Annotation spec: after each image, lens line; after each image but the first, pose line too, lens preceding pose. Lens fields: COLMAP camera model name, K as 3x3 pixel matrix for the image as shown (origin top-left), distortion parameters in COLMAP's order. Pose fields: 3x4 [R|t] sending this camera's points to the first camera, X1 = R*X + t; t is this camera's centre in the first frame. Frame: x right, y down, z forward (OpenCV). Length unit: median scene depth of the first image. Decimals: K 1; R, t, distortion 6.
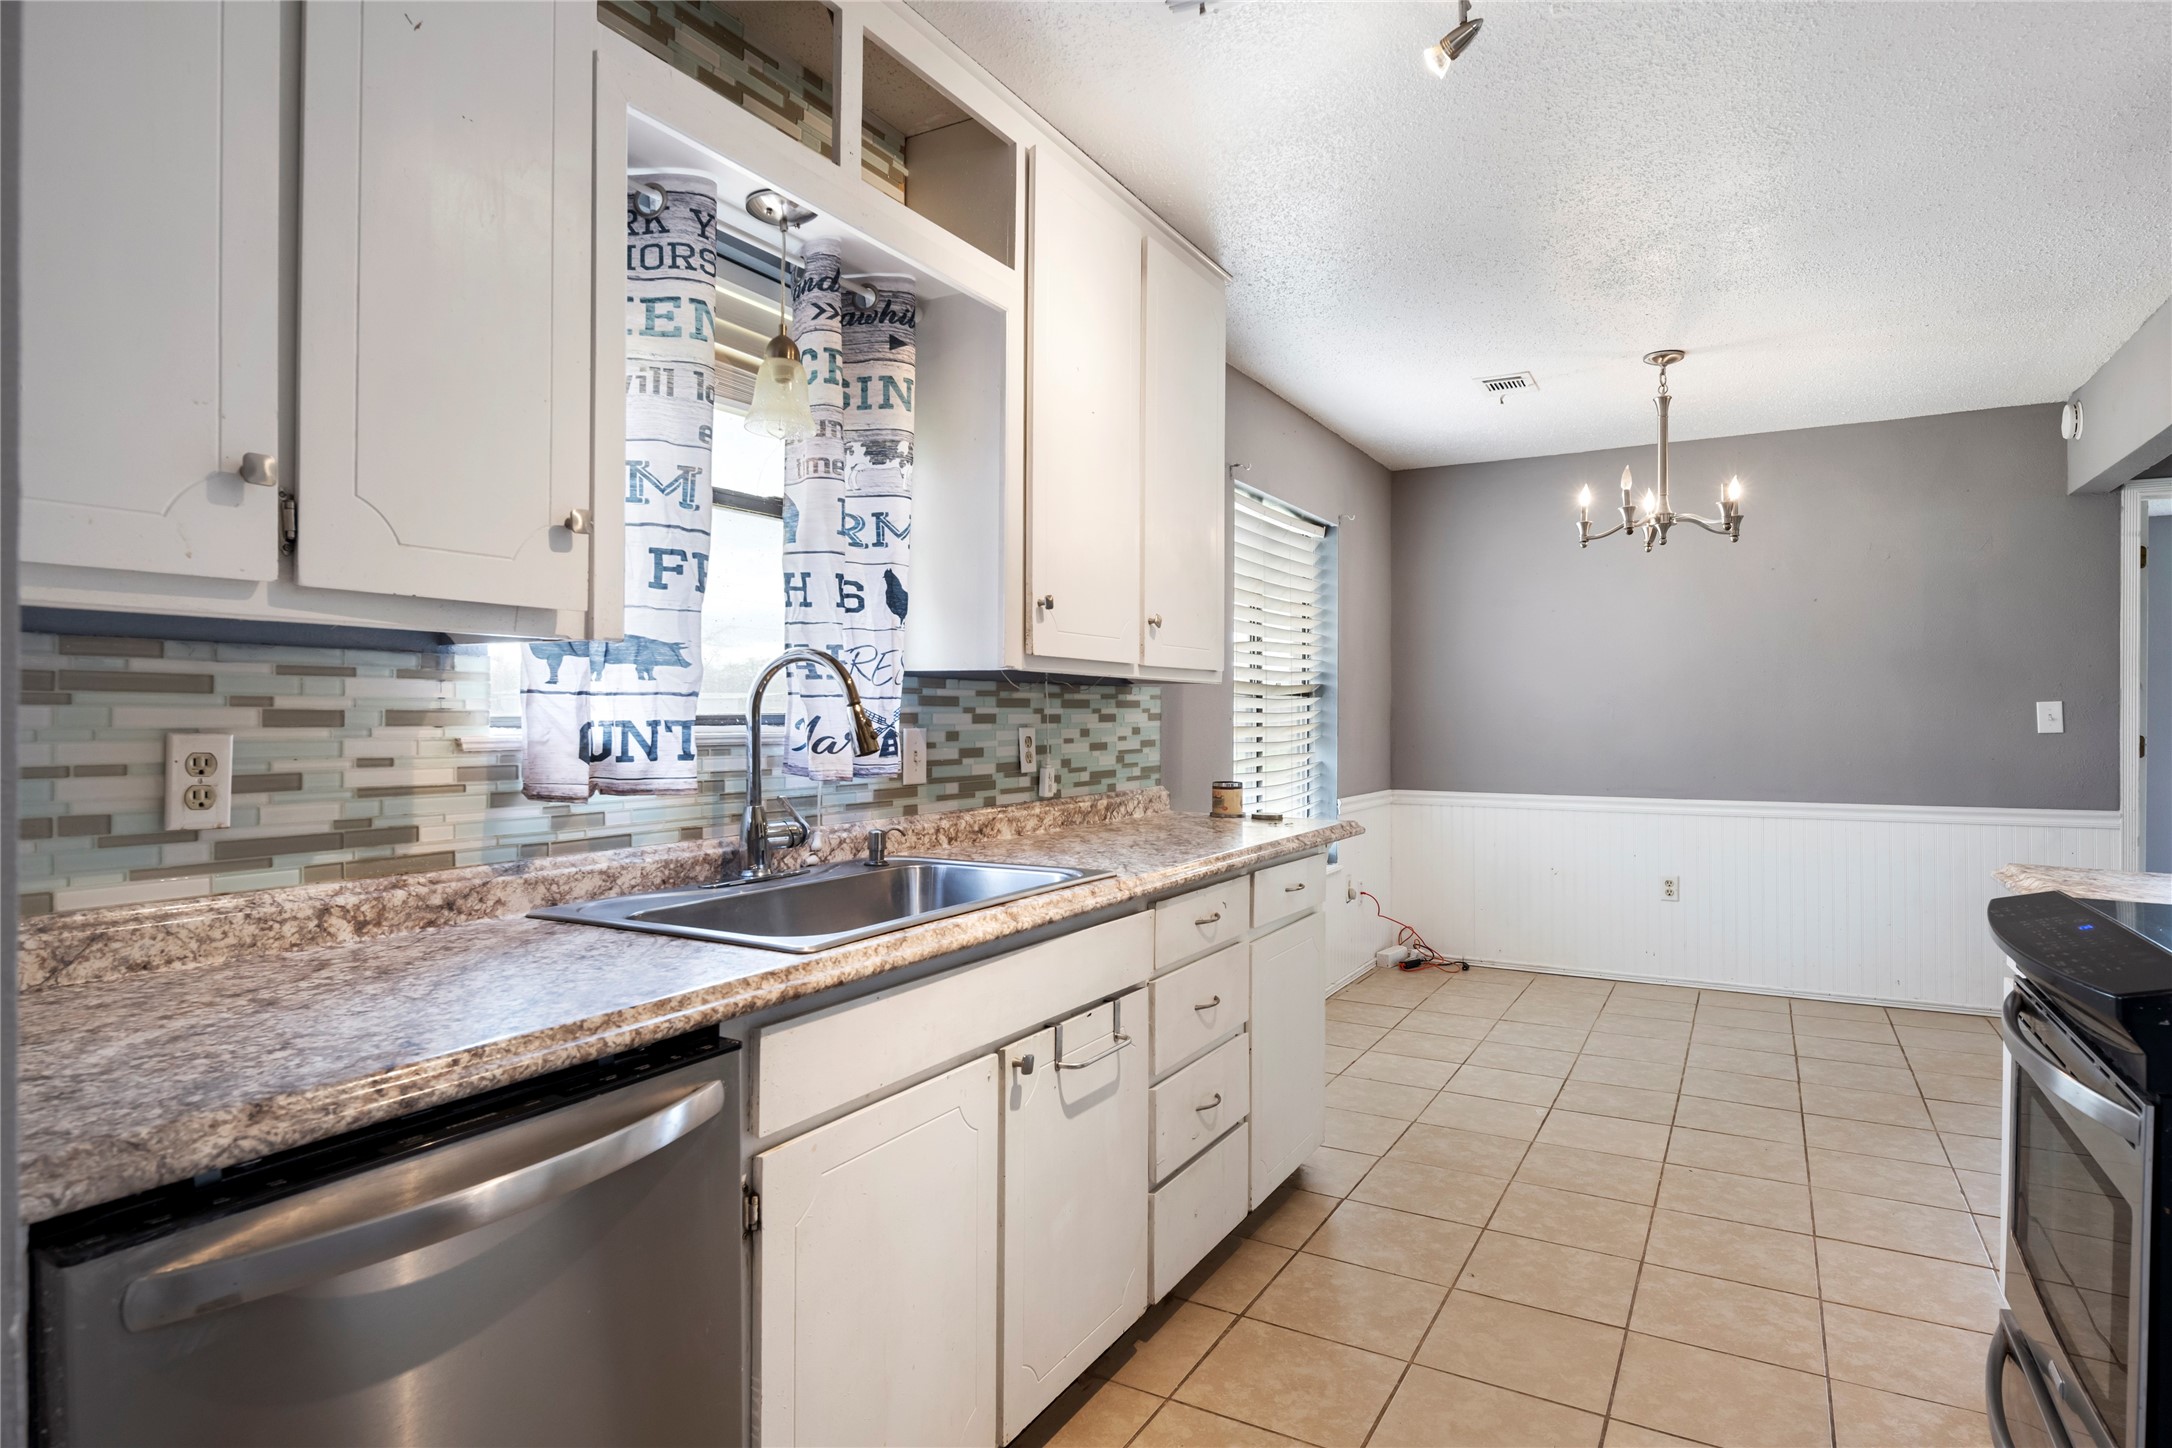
lens RADIAL K [[1181.4, 0, 1077.6], [0, 1181.4, 712.3], [0, 0, 1]] dist [-0.001587, -0.003087]
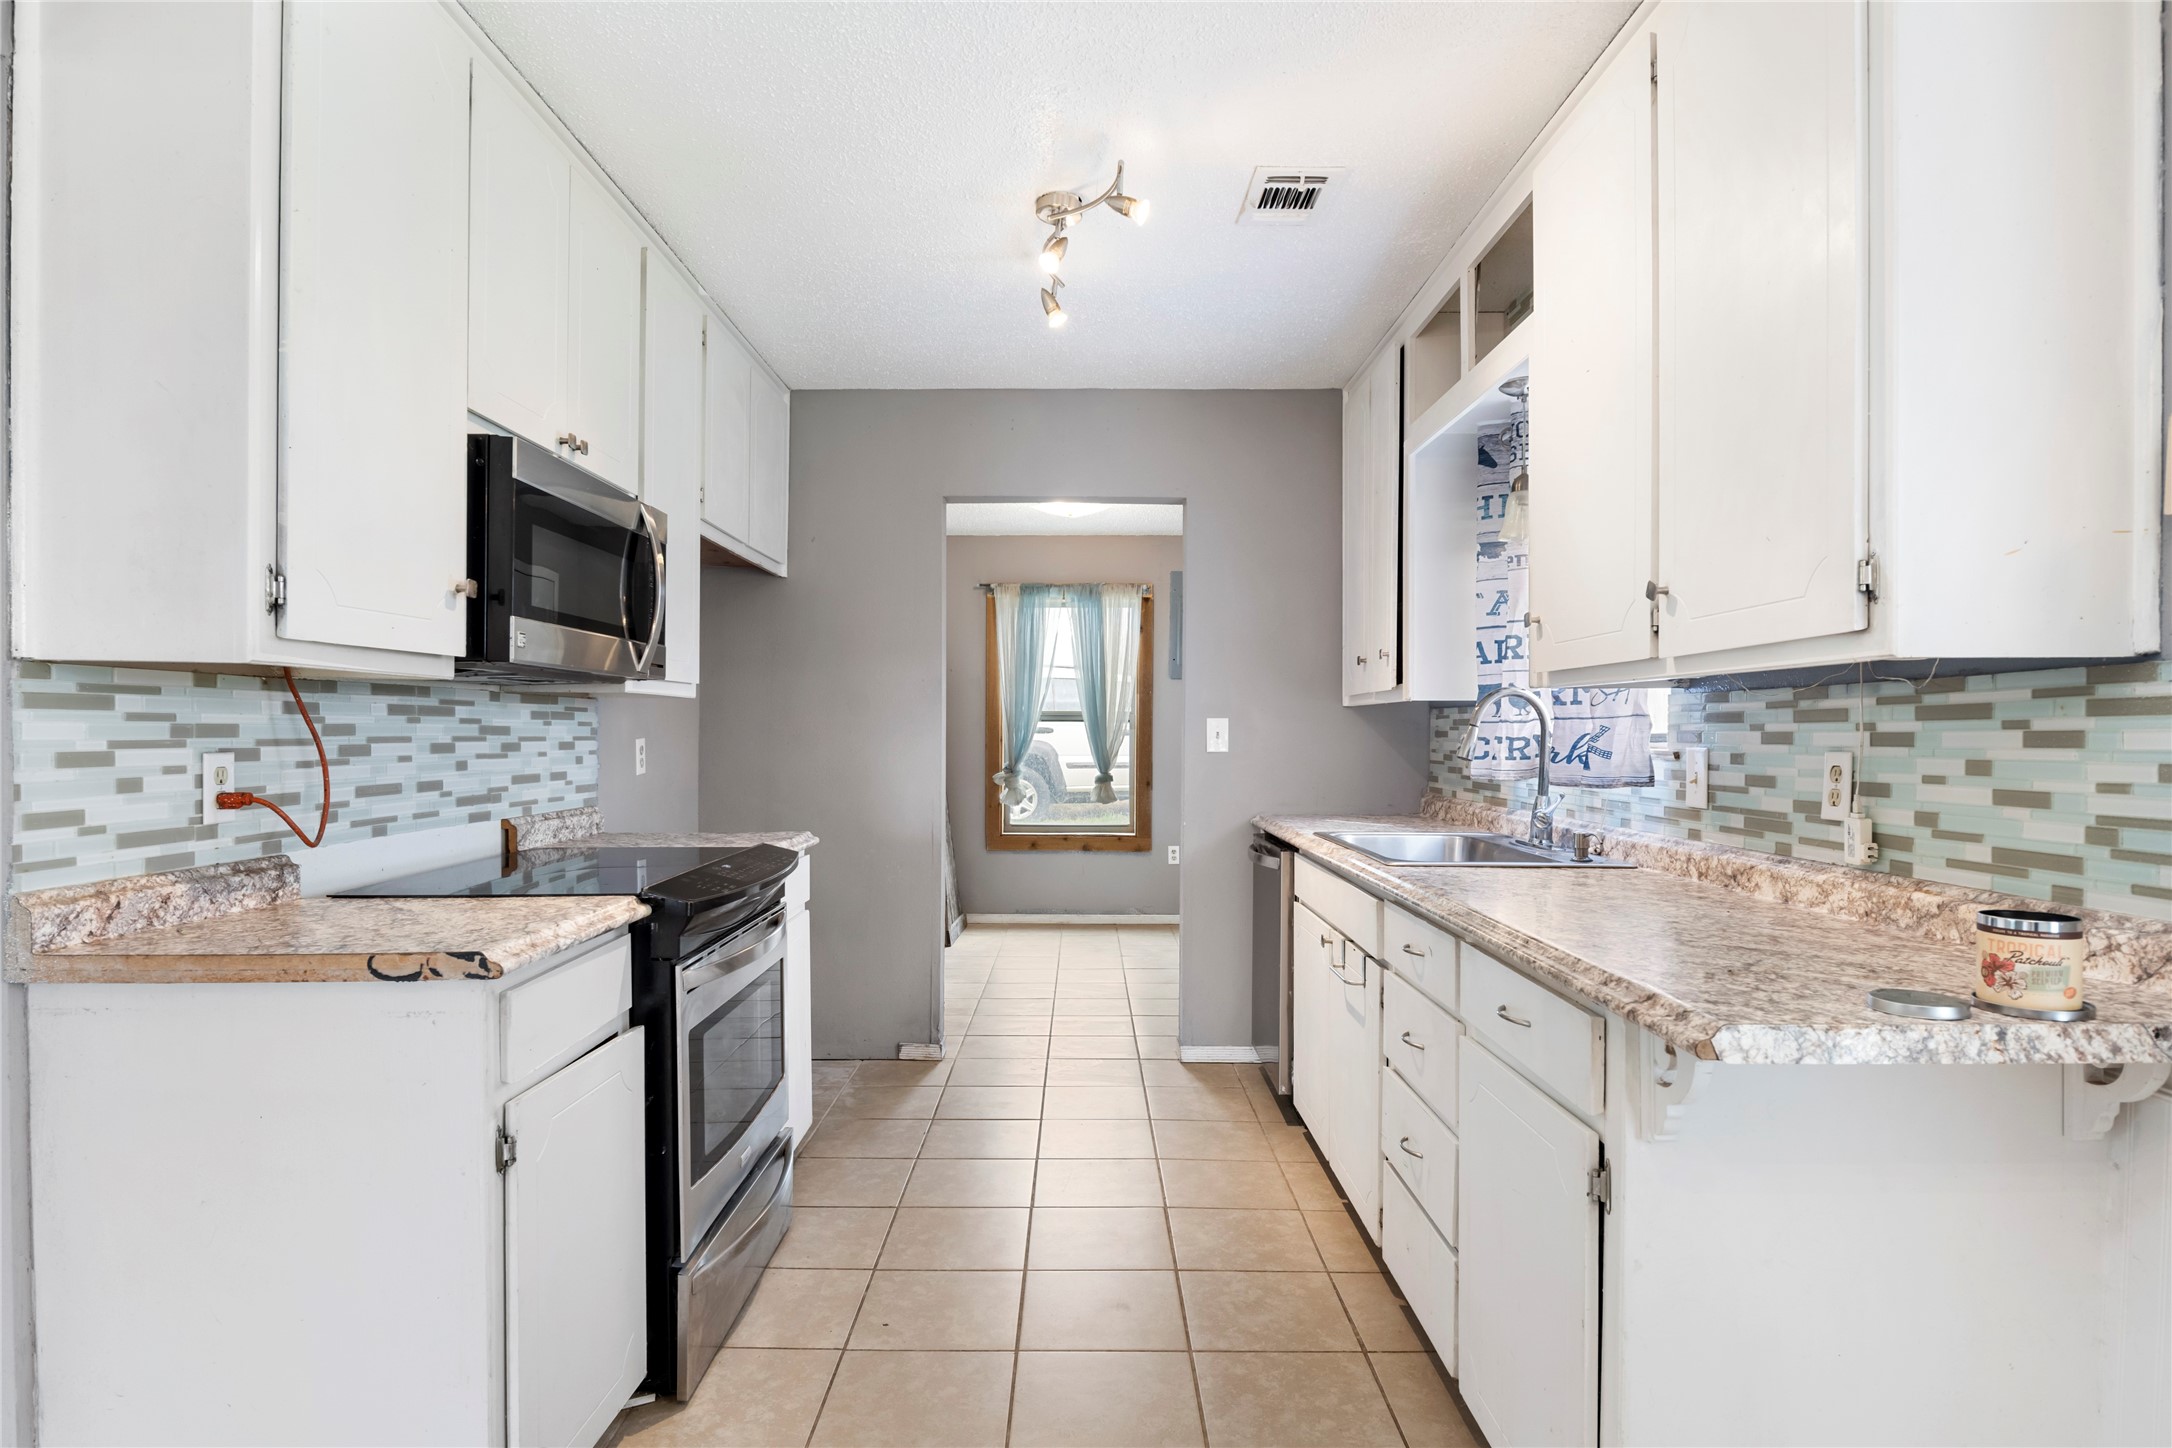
lens RADIAL K [[1177.6, 0, 1078.8], [0, 1177.6, 755.3], [0, 0, 1]] dist [-0.004152, -0.002994]
pose [[-0.864976, 0.002920, -0.501804, 0.756784], [-0.005776, 0.999859, 0.015774, 0.007878], [0.501780, 0.016543, -0.864837, 1.570602]]
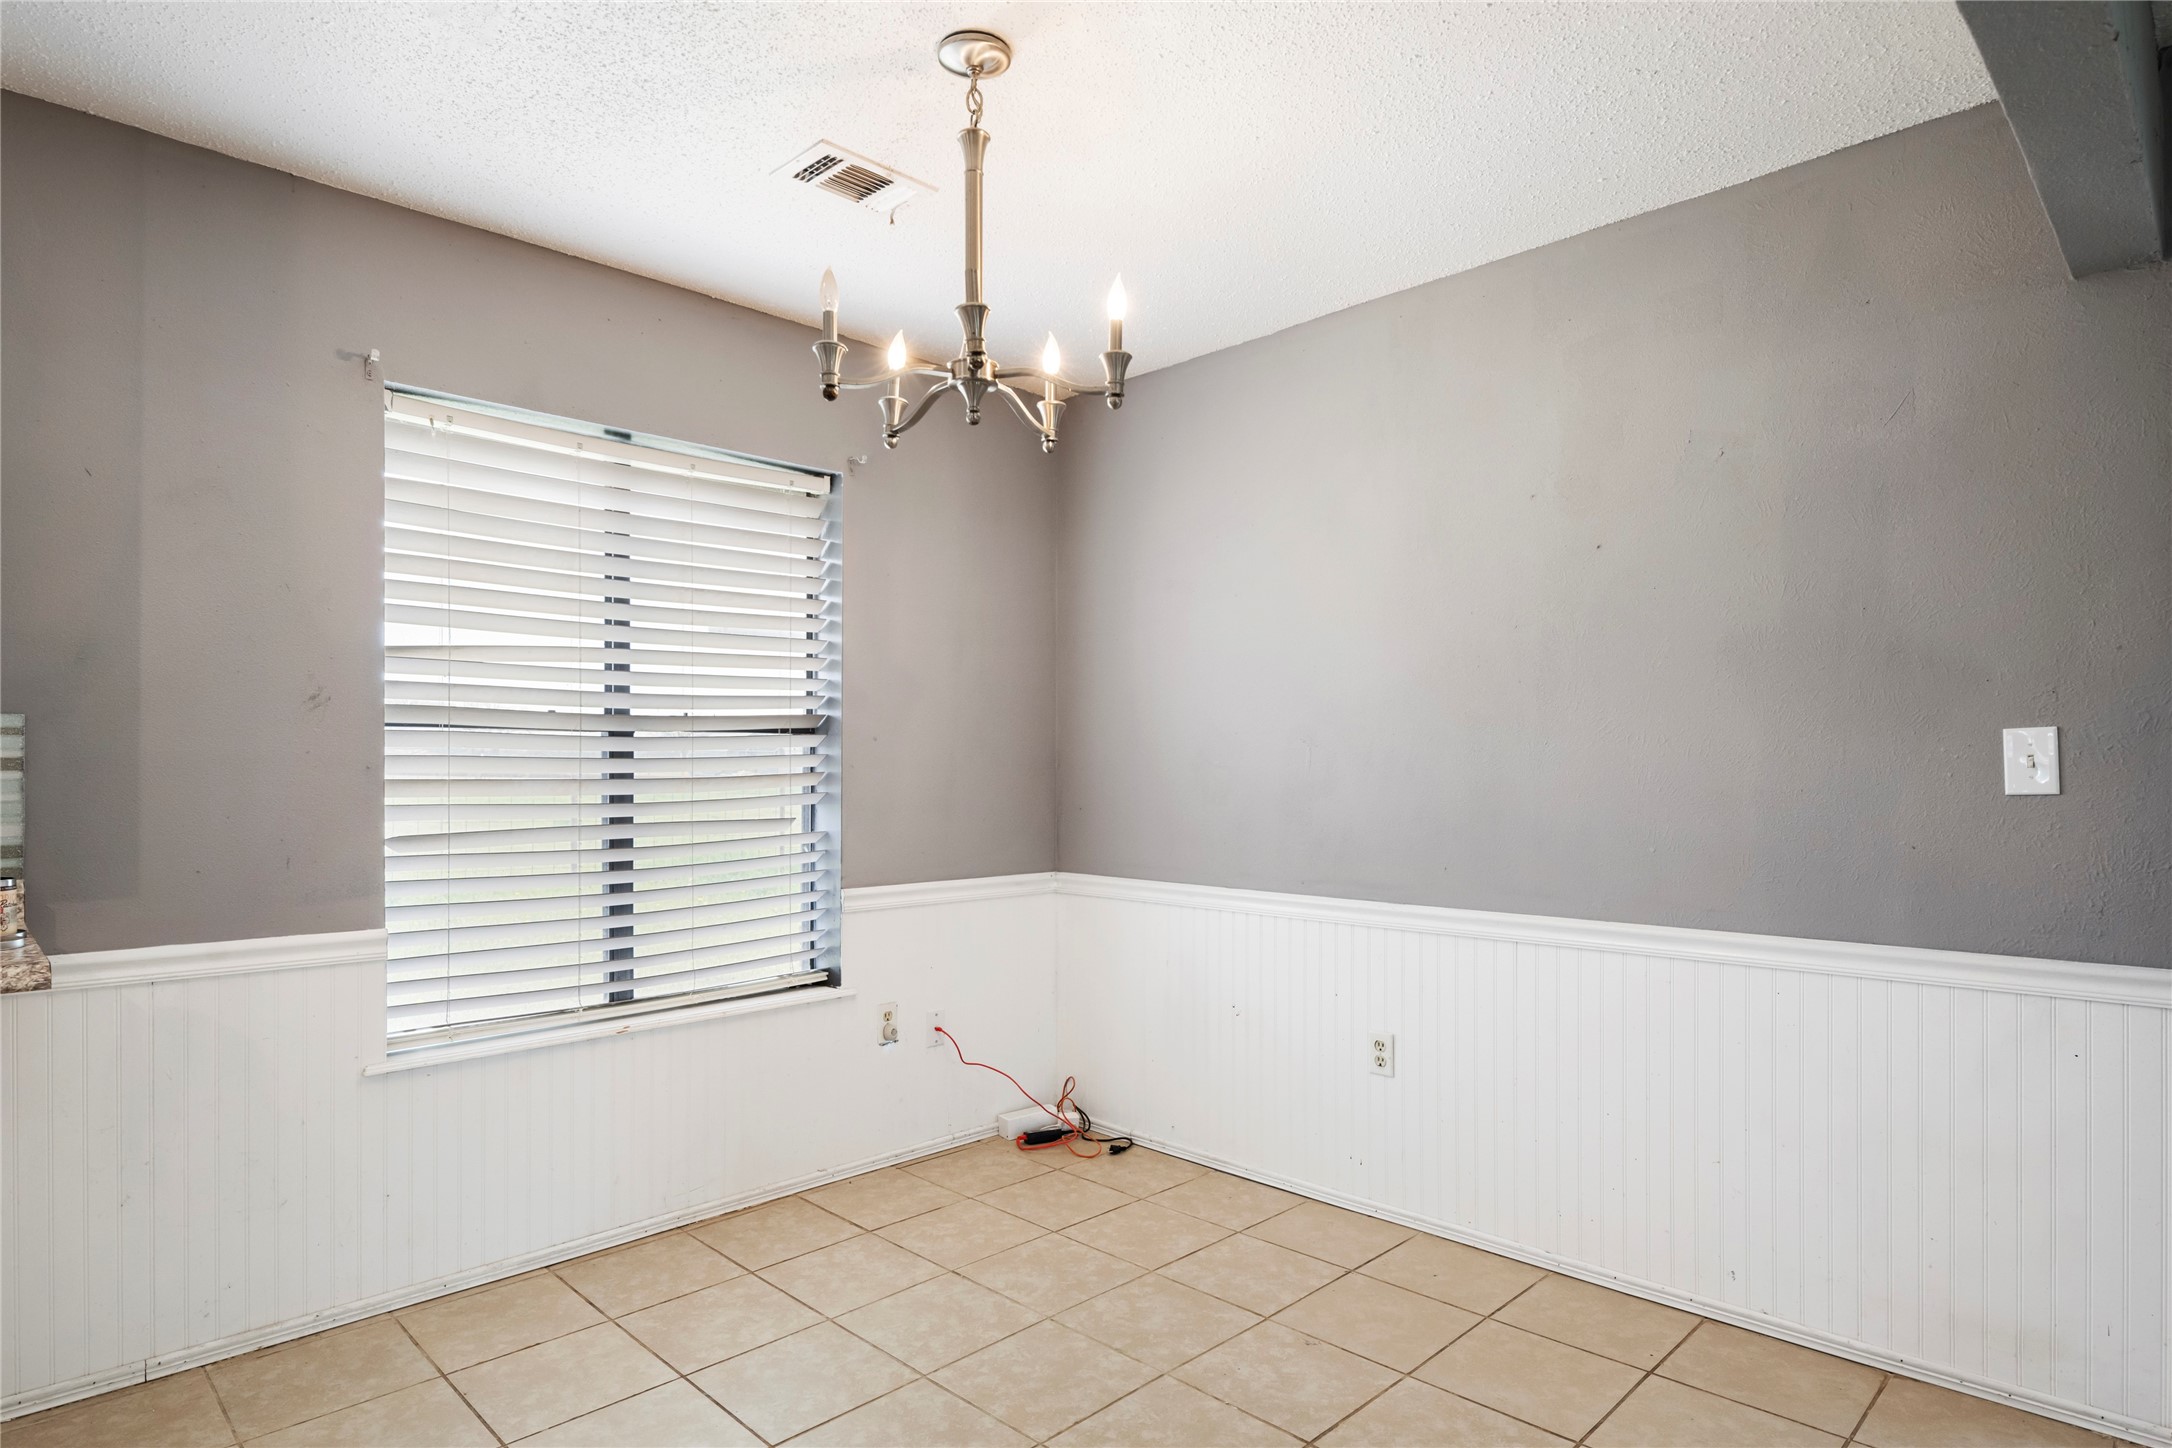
lens RADIAL K [[1178.9, 0, 1085.2], [0, 1178.9, 775.7], [0, 0, 1]] dist [-0.003259, -0.001177]
pose [[0.965690, 0.000031, -0.259697, 1.050862], [0.002470, 0.999954, 0.009305, 0.008756], [0.259685, -0.009627, 0.965645, 0.810872]]
